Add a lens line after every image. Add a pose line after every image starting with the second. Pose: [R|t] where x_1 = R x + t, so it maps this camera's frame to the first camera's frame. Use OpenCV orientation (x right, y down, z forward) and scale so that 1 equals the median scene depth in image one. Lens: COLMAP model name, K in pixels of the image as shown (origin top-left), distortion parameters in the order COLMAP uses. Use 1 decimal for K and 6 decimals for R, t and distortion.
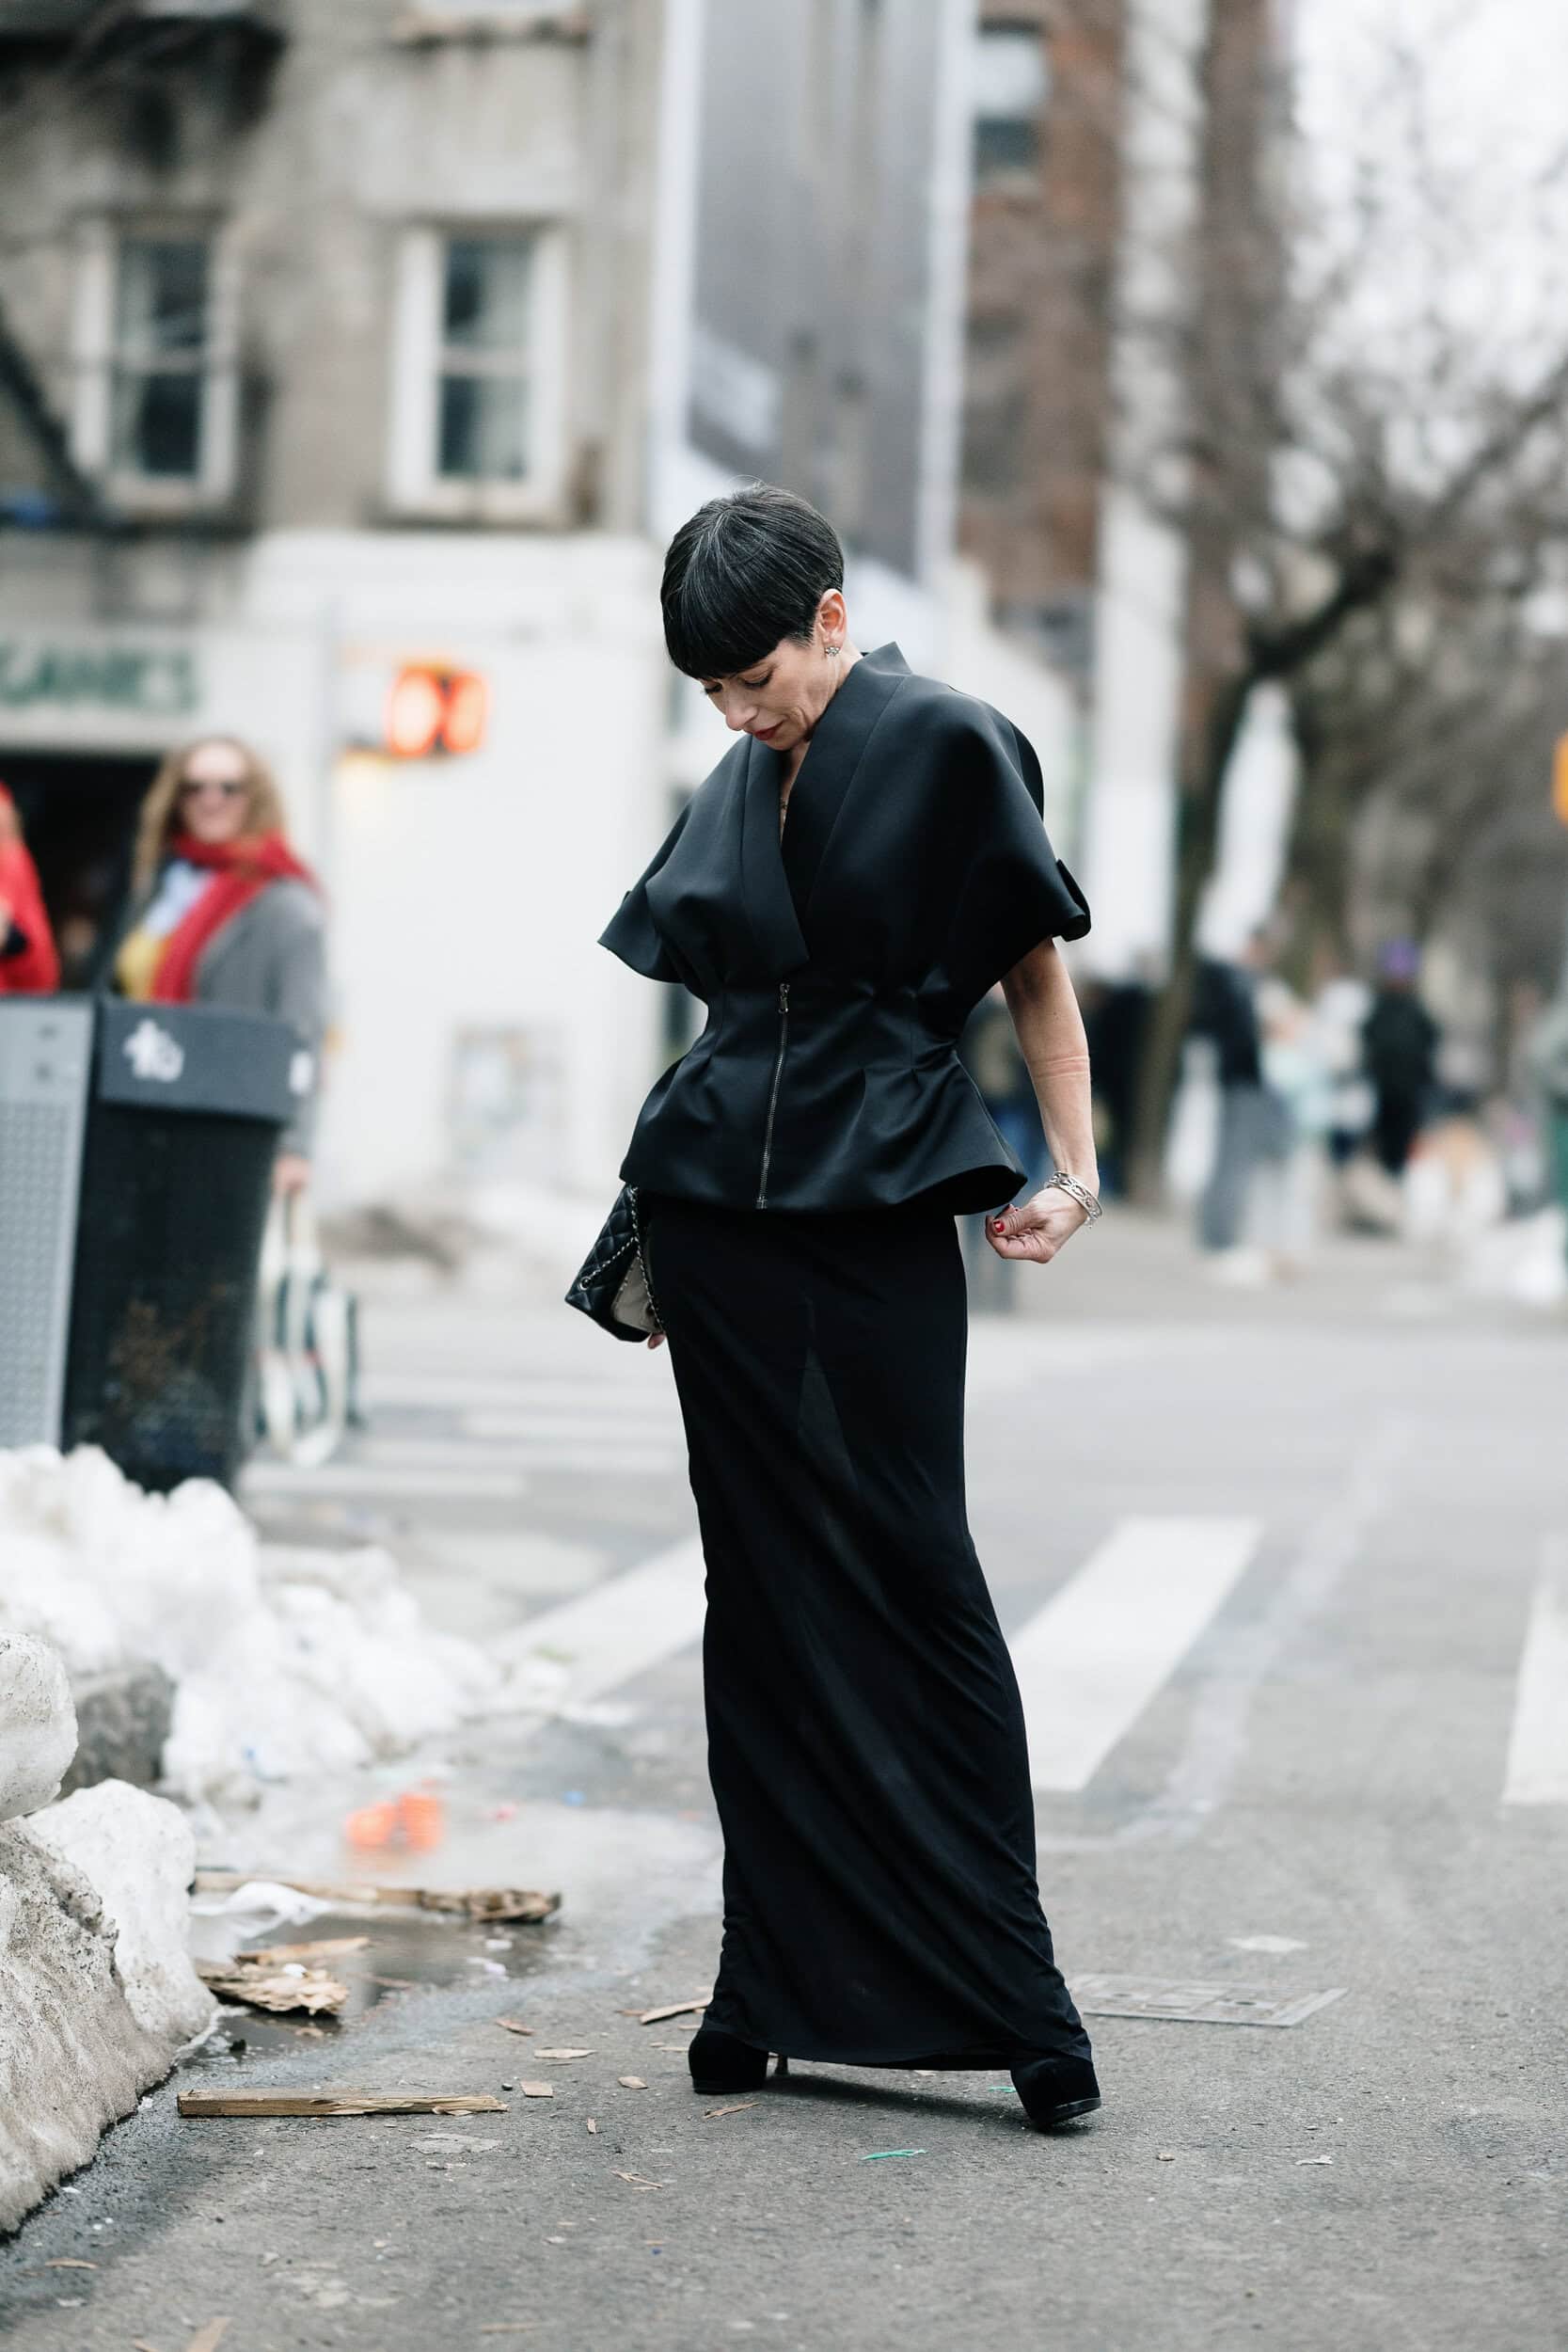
lens RADIAL K [[6053.5, 0, 784.0], [0, 6053.5, 1176.0], [0, 0, 1]] dist [0.006568, -0.993511]
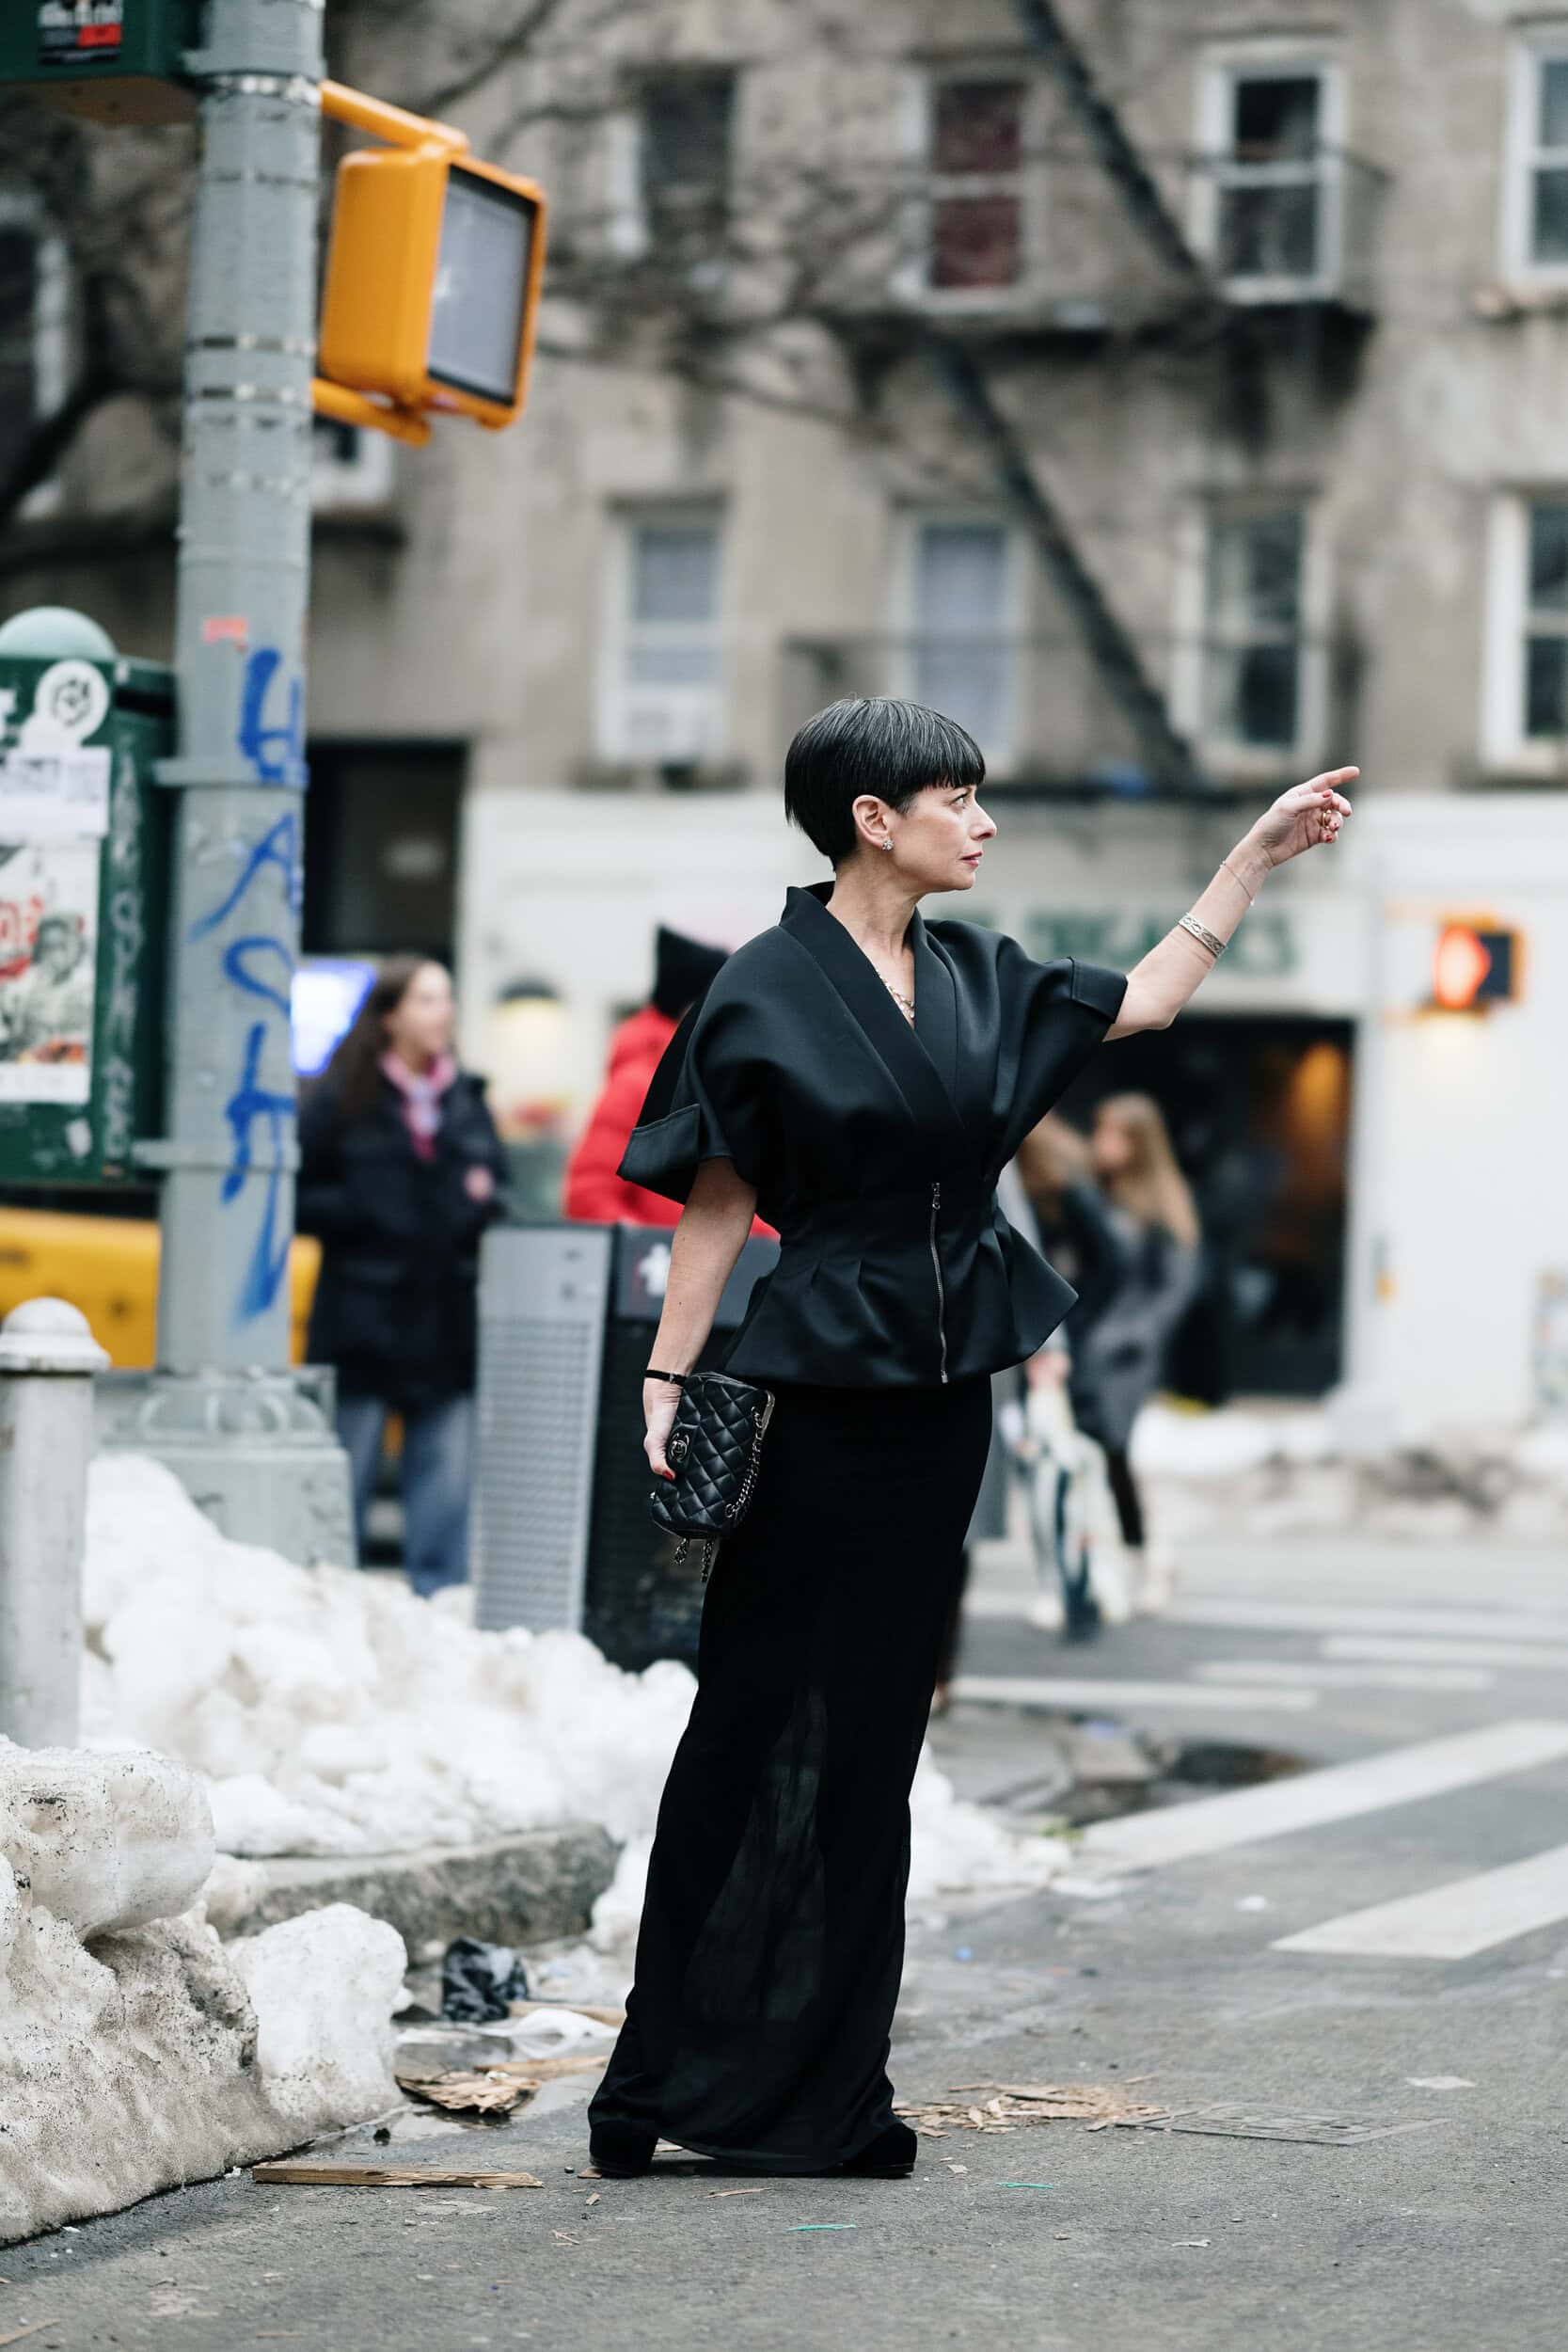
lens RADIAL K [[6053.5, 0, 784.0], [0, 6053.5, 1176.0], [0, 0, 1]] dist [0.006568, -0.993511]
pose [[0.973772, -0.011085, -0.227254, 0.168409], [0.001076, 0.999026, -0.044120, 0.010593], [0.227522, 0.042718, 0.972836, -0.061735]]
